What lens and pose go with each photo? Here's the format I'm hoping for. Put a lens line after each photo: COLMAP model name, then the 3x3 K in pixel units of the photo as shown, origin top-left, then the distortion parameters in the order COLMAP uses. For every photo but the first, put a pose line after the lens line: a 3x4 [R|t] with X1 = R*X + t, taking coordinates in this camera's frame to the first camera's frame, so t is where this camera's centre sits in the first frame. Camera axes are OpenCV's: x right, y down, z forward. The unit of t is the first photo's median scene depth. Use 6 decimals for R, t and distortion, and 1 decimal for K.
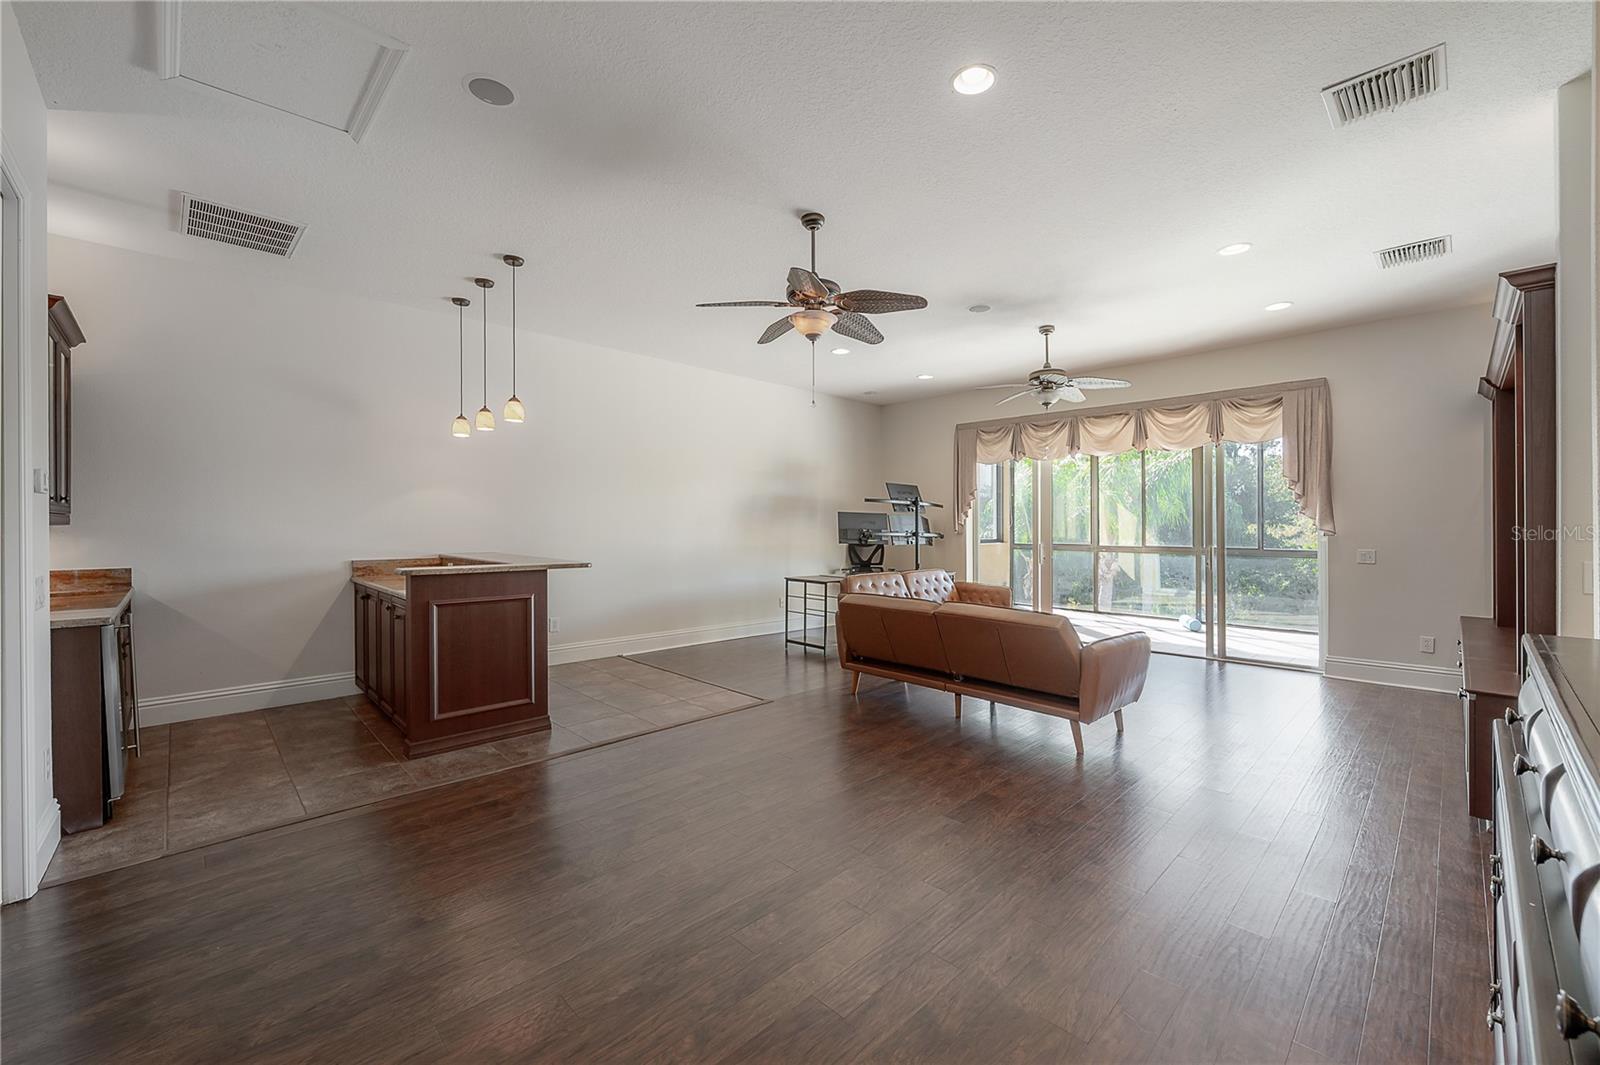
lens RADIAL K [[640.9, 0, 804.7], [0, 640.9, 519.0], [0, 0, 1]] dist [-0.000710, -0.000067]
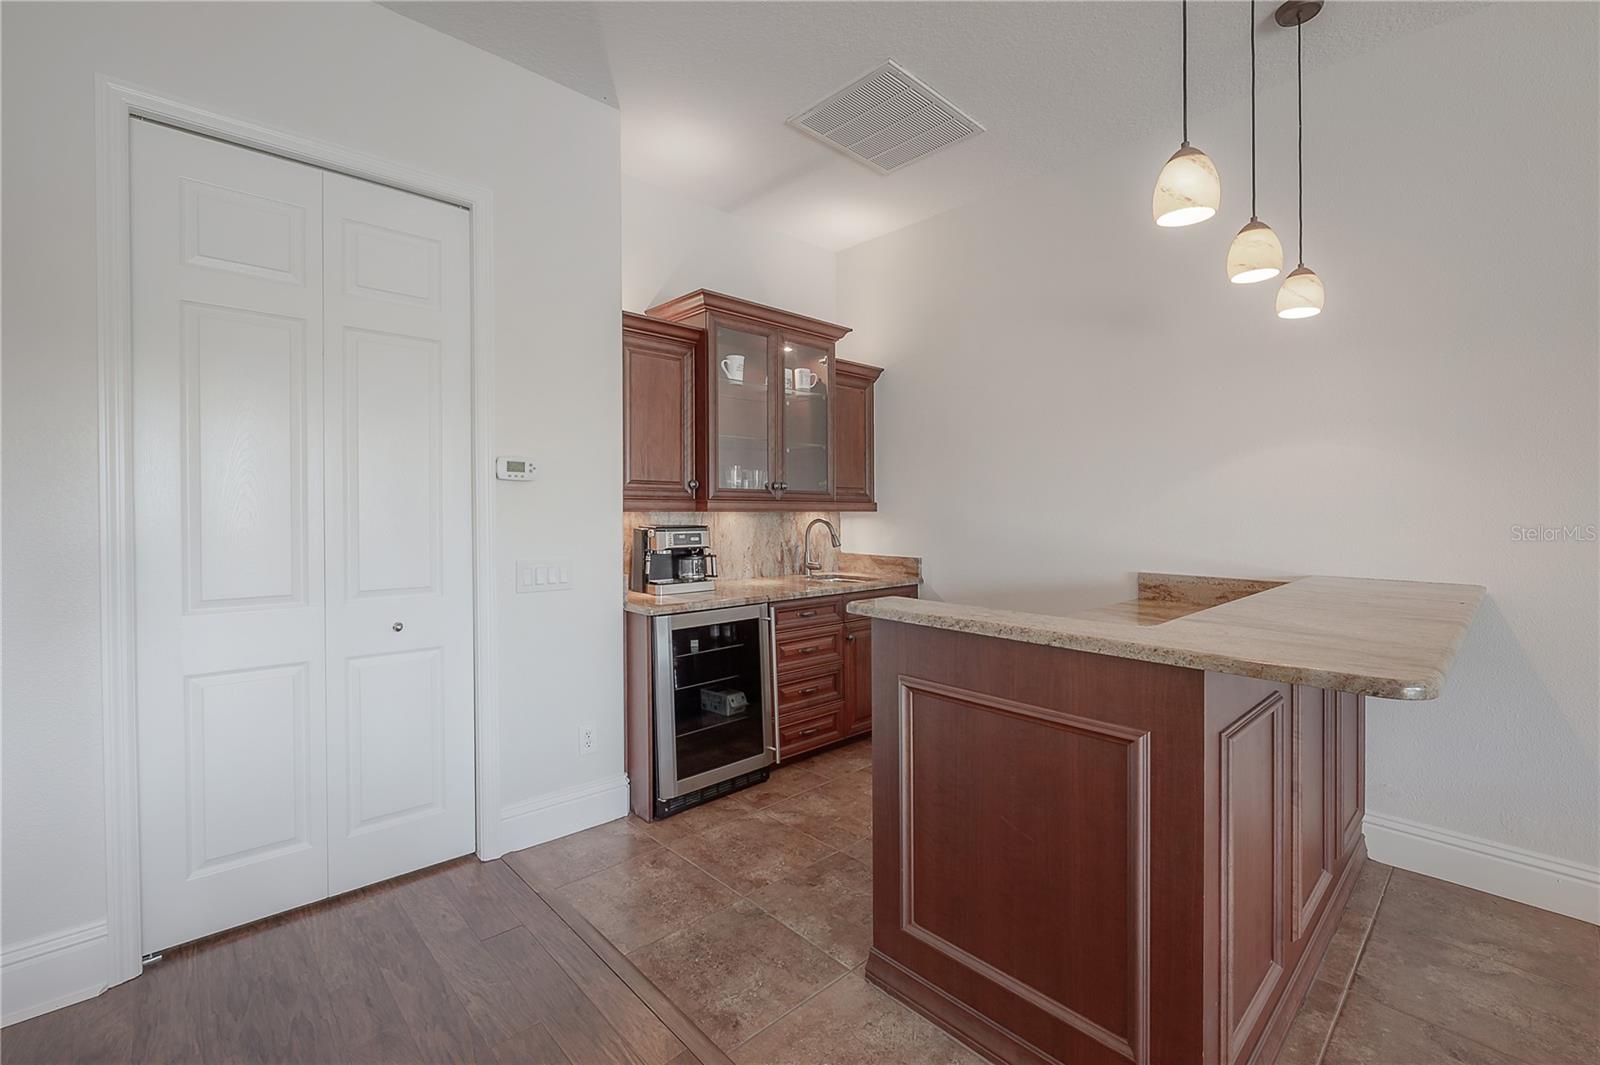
lens RADIAL K [[640.9, 0, 804.7], [0, 640.9, 519.0], [0, 0, 1]] dist [-0.000710, -0.000067]
pose [[-0.044556, 0.014775, -0.998898, -0.109340], [0.002766, 0.999889, 0.014667, 0.005031], [0.999003, -0.002110, -0.044592, 0.967603]]
